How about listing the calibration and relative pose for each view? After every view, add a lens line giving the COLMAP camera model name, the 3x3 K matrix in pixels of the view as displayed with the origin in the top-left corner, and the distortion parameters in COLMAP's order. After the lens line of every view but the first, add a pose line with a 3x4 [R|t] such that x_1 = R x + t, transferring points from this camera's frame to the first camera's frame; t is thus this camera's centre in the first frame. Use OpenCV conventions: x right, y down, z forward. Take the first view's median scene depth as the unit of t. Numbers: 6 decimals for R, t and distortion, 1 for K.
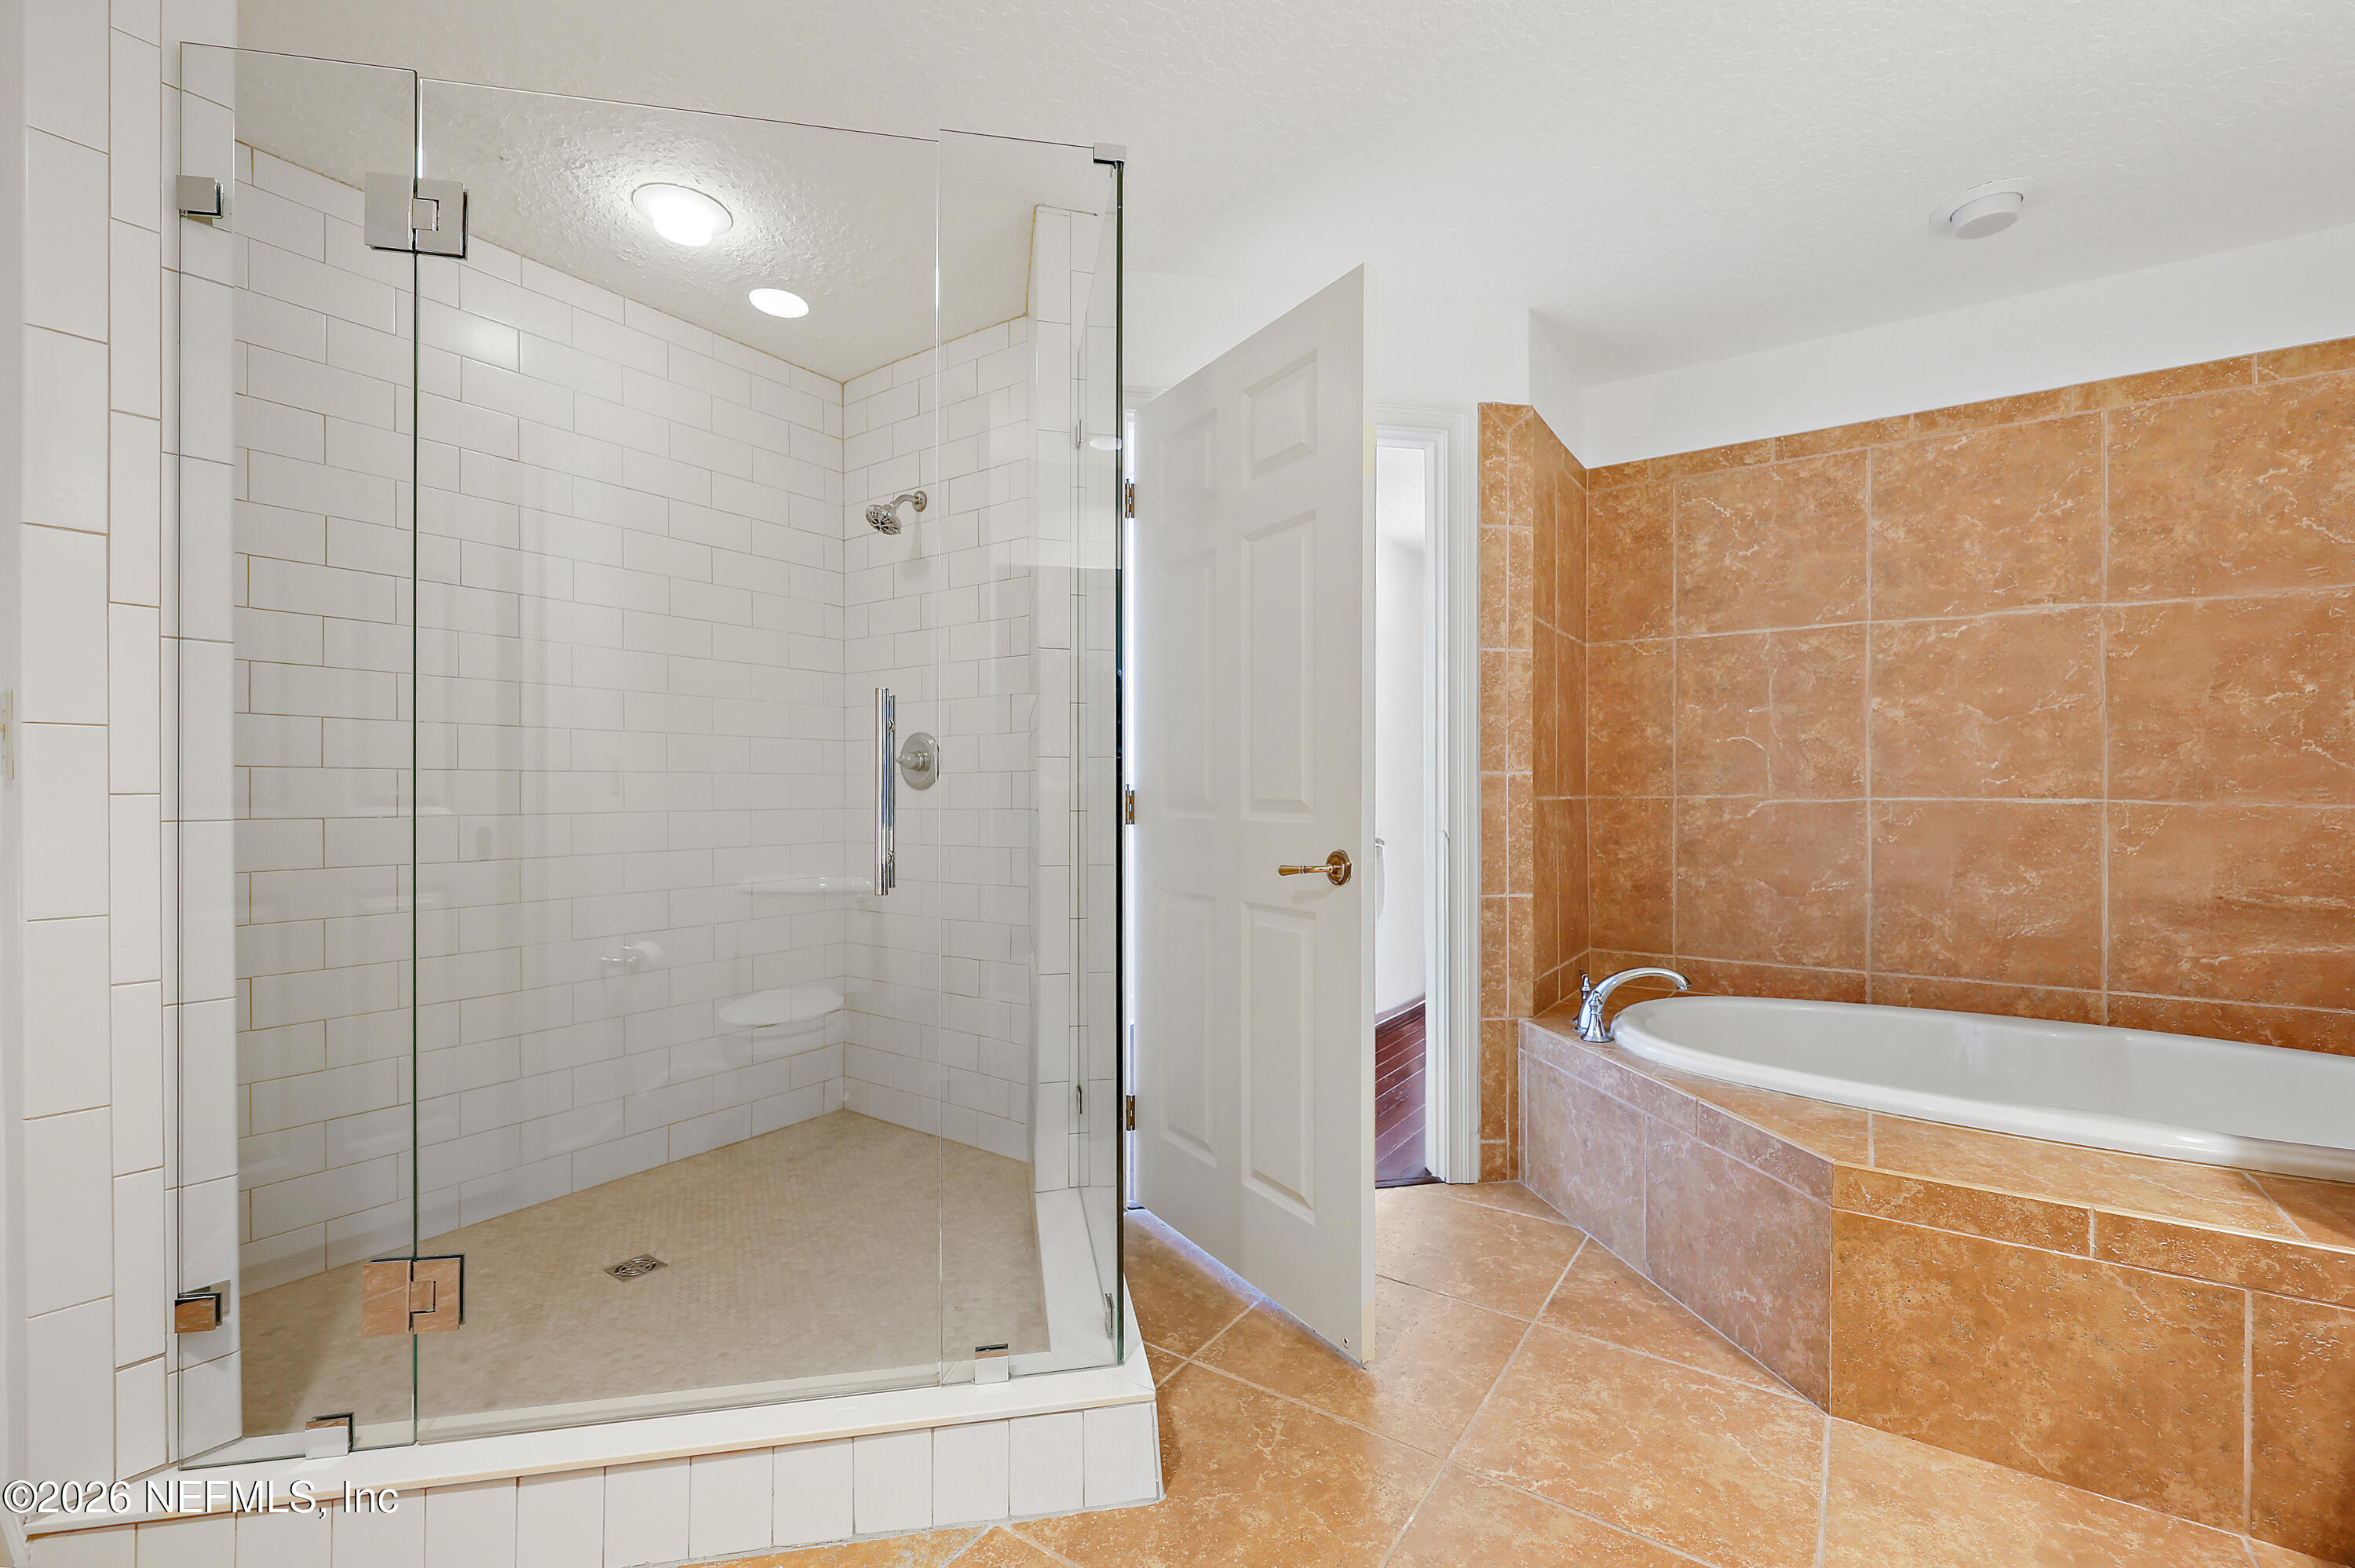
lens RADIAL K [[970.3, 0, 1167.0], [0, 970.3, 791.6], [0, 0, 1]] dist [-0.001715, 0.001180]
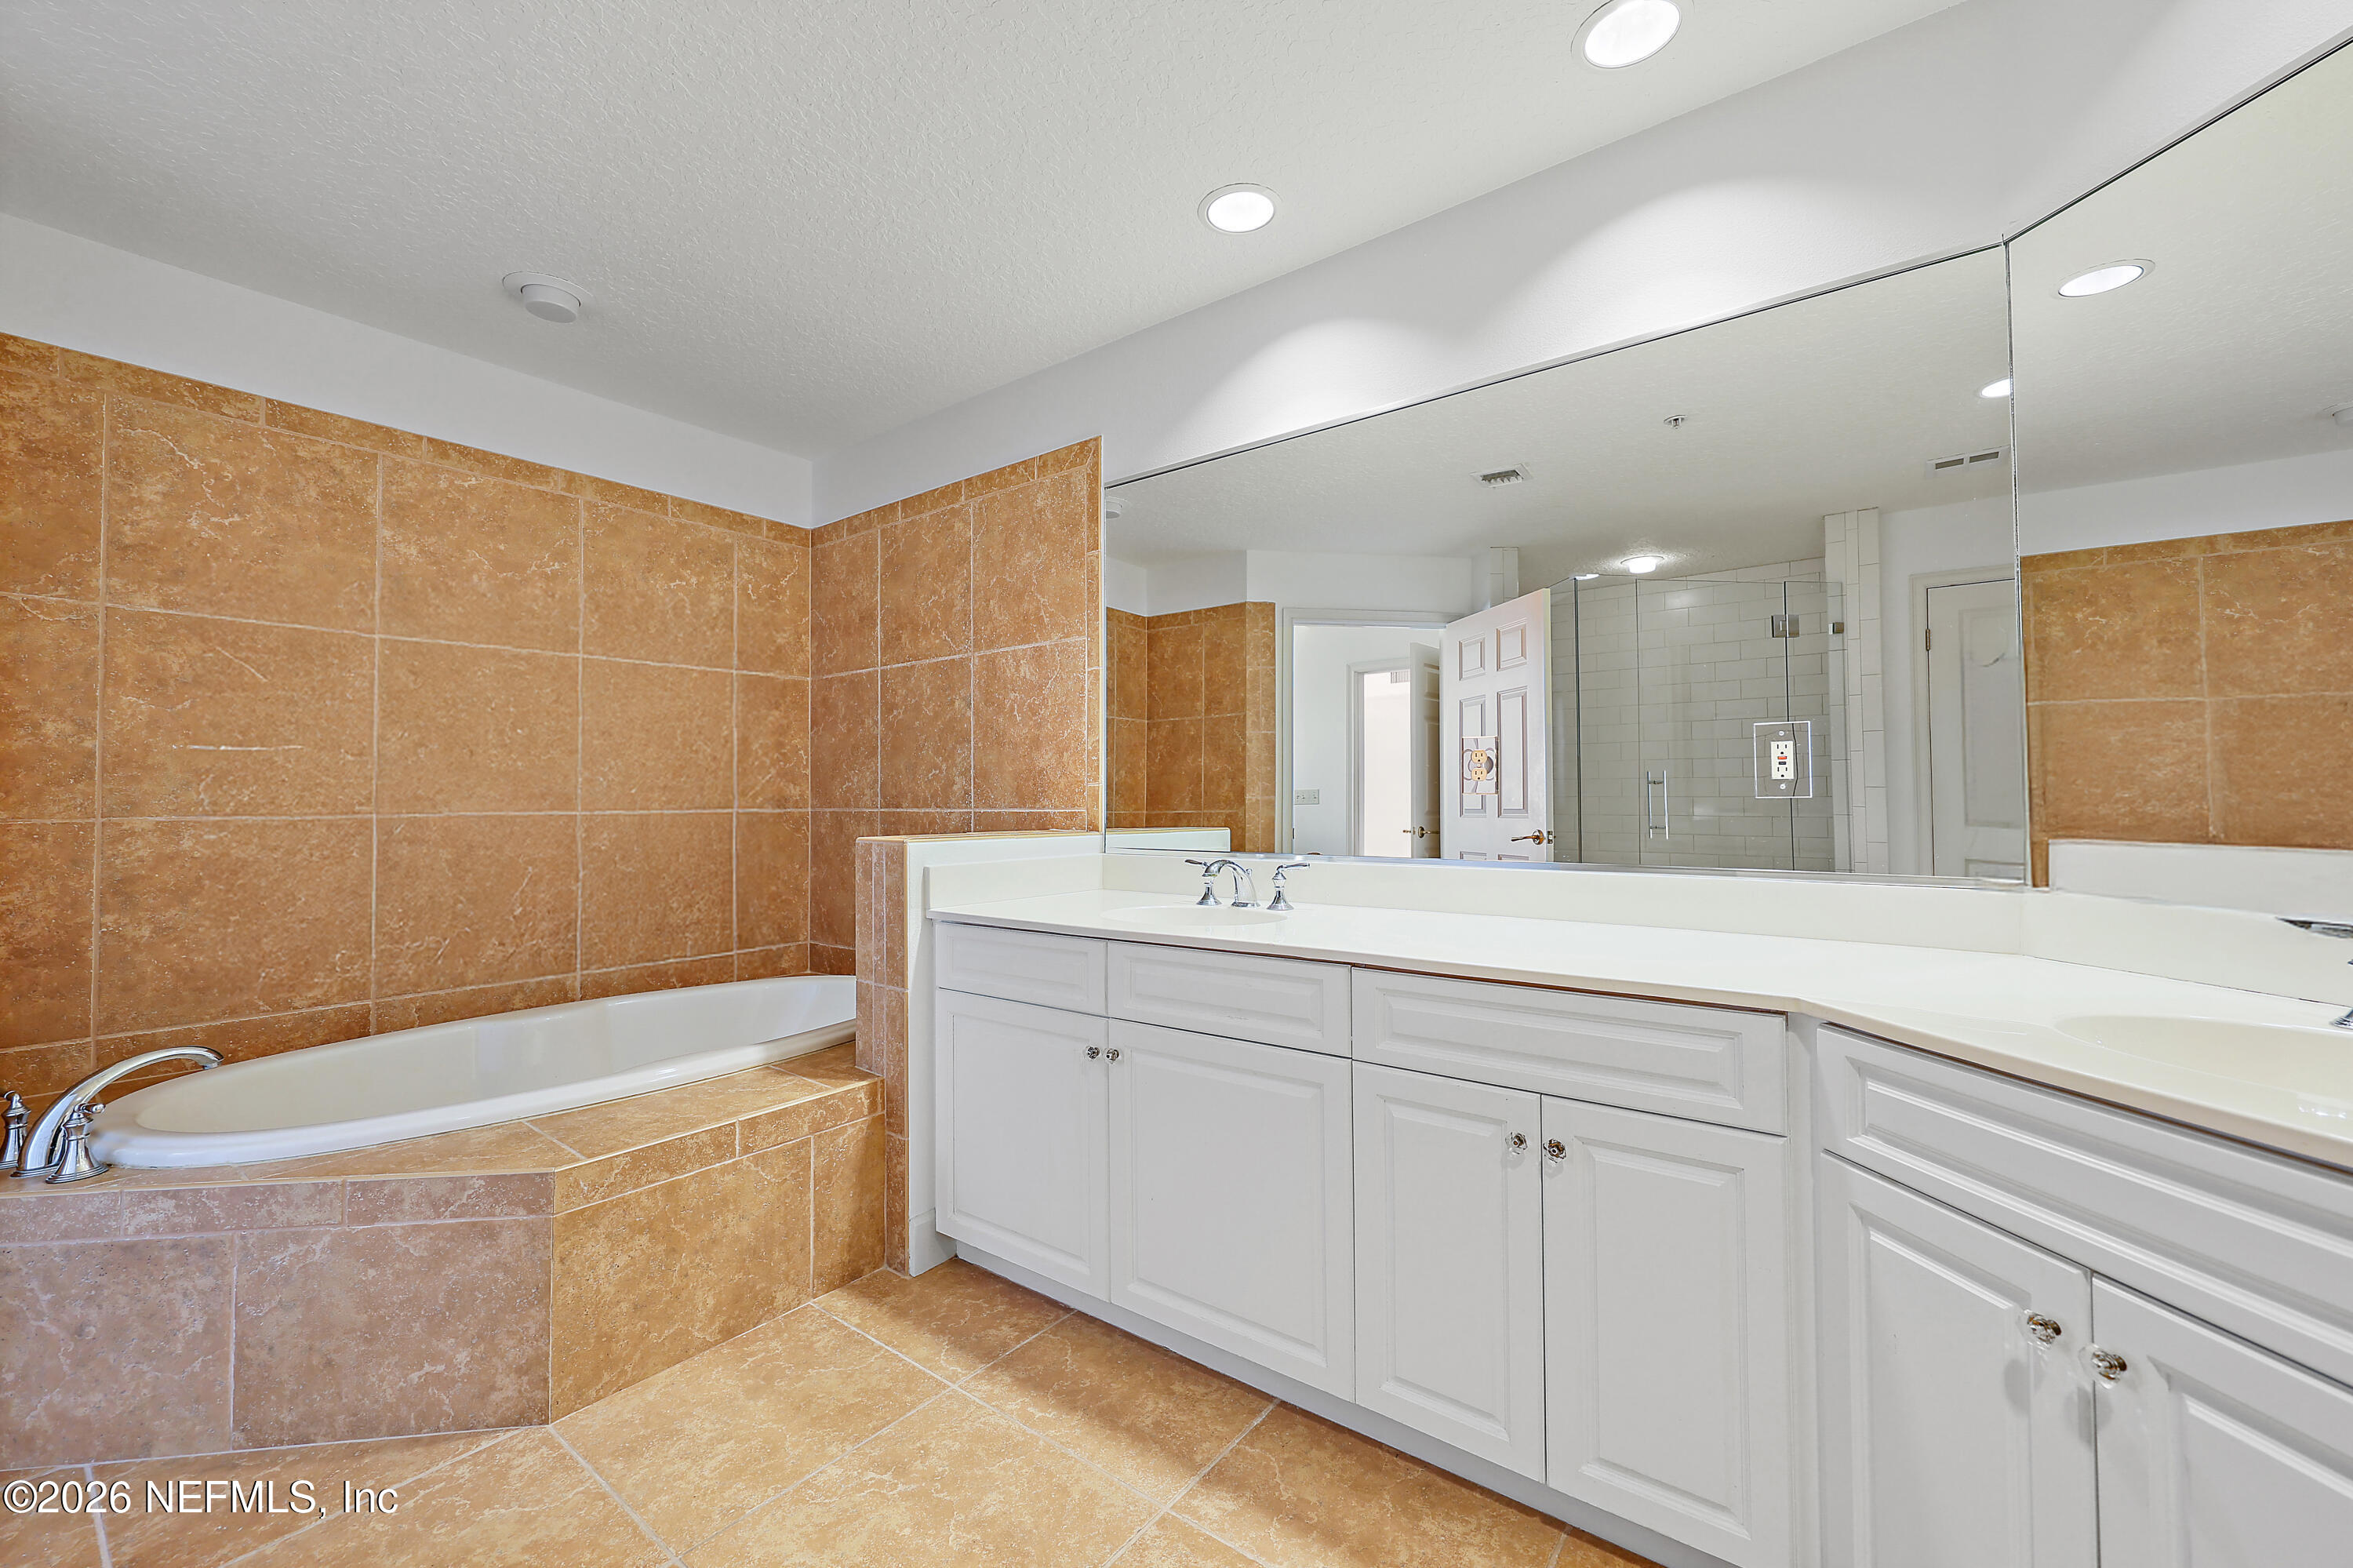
lens RADIAL K [[969.6, 0, 1161.9], [0, 969.6, 774.0], [0, 0, 1]] dist [-0.001715, 0.001180]
pose [[0.054864, 0.029026, 0.998072, -0.231060], [0.009168, 0.999521, -0.029572, -0.000372], [-0.998452, 0.010773, 0.054572, 0.219877]]
